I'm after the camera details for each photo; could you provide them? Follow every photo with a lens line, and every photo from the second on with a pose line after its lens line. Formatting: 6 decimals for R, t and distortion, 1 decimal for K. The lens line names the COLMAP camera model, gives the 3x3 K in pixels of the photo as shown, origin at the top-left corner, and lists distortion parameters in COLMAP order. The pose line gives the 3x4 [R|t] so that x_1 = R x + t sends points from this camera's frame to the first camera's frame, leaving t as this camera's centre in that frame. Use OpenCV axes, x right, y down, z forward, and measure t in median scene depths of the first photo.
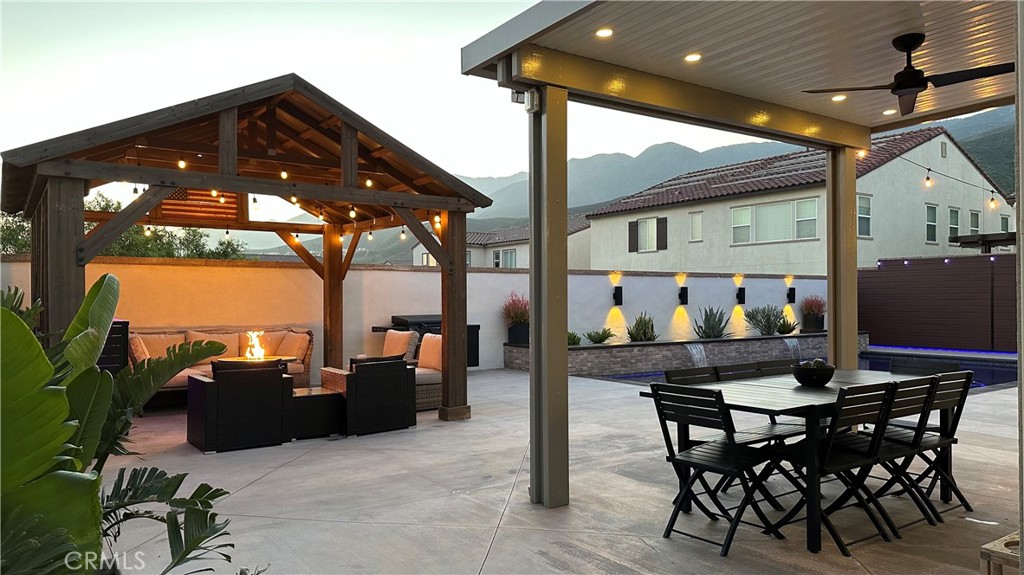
lens RADIAL K [[714.6, 0, 509.9], [0, 714.6, 296.0], [0, 0, 1]] dist [0.069418, -0.085964]
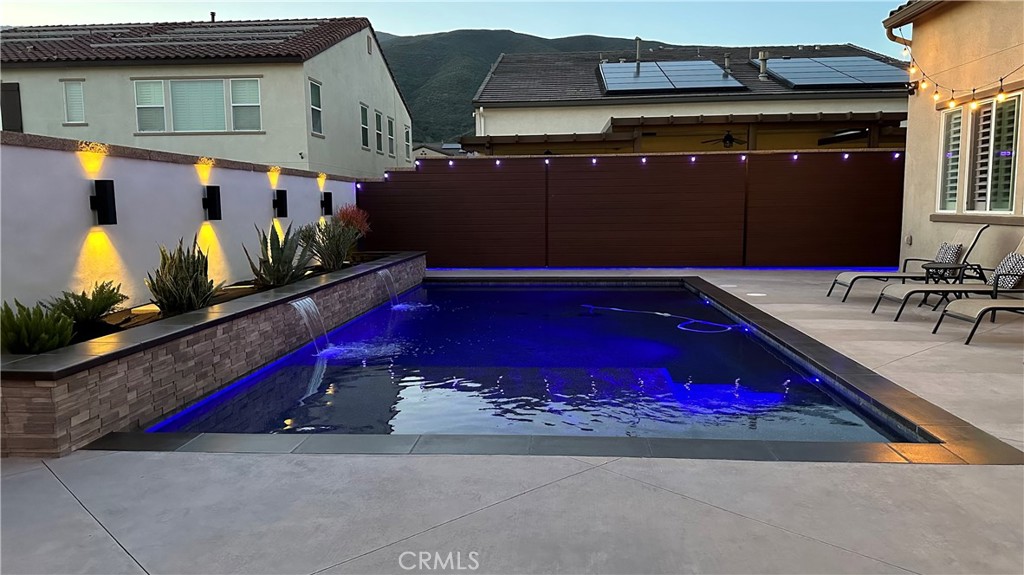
lens RADIAL K [[714.6, 0, 518.6], [0, 714.6, 290.1], [0, 0, 1]] dist [0.069418, -0.085964]
pose [[0.633004, -0.093243, 0.768513, -0.032337], [0.005165, 0.993206, 0.116251, 0.002768], [-0.774131, -0.069618, 0.629185, 0.542209]]
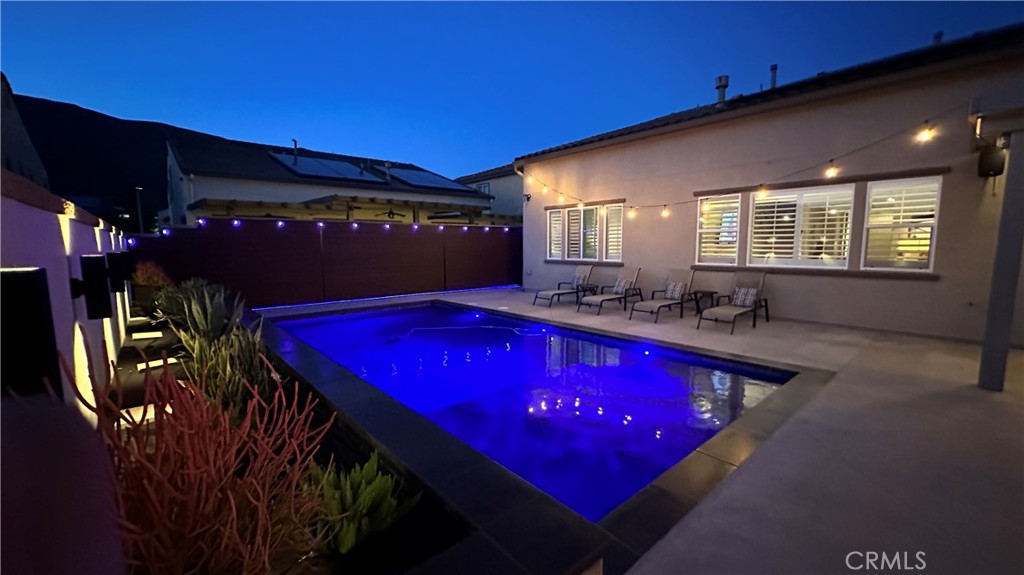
lens RADIAL K [[408.3, 0, 513.2], [0, 408.3, 284.5], [0, 0, 1]] dist [-0.003474, 0.000317]
pose [[-0.101168, -0.092665, 0.990544, -0.041032], [0.004908, 0.995594, 0.093638, -0.015754], [-0.994857, 0.014335, -0.100267, 0.857182]]
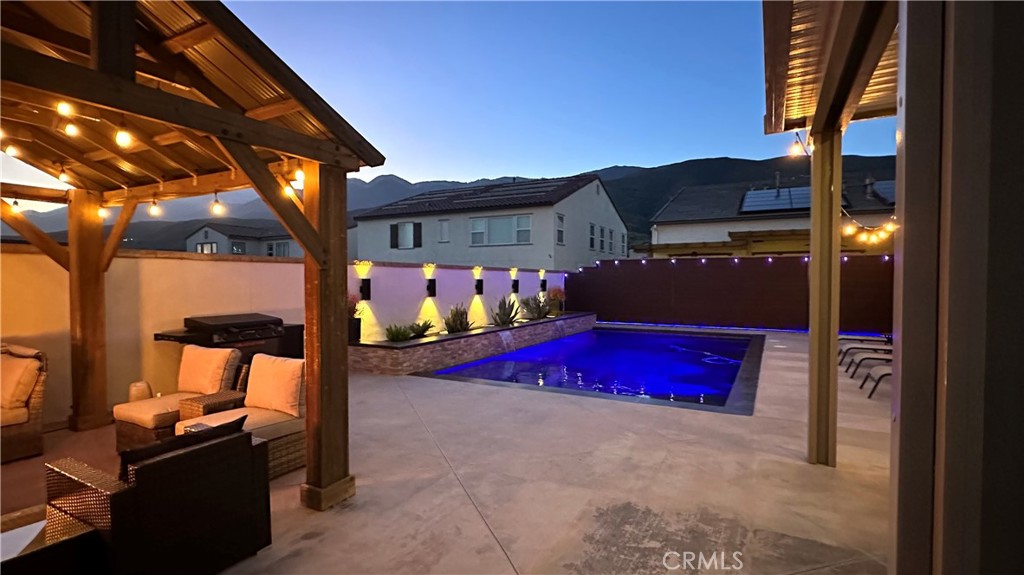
lens RADIAL K [[487.2, 0, 512.4], [0, 487.2, 292.0], [0, 0, 1]] dist [-0.003369, -0.003828]
pose [[0.895355, -0.005897, 0.445314, -0.066802], [-0.005118, 0.999710, 0.023528, -0.012028], [-0.445323, -0.023345, 0.895065, 0.303057]]
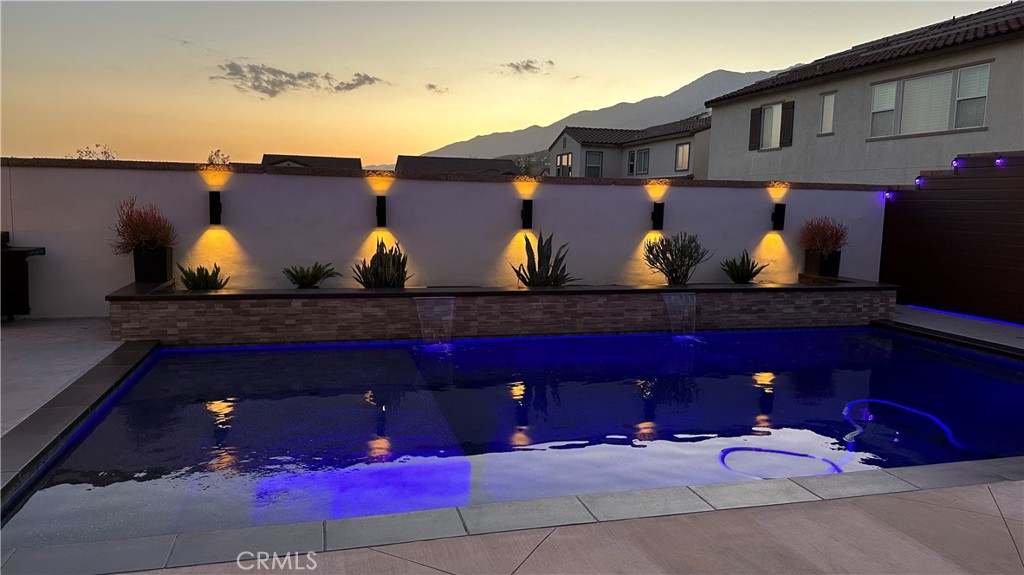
lens RADIAL K [[714.6, 0, 514.6], [0, 714.6, 289.2], [0, 0, 1]] dist [0.069418, -0.085964]
pose [[0.939361, 0.064765, -0.336760, 0.495038], [-0.023232, 0.991767, 0.125930, -0.014712], [0.342143, -0.110470, 0.933131, 0.455807]]
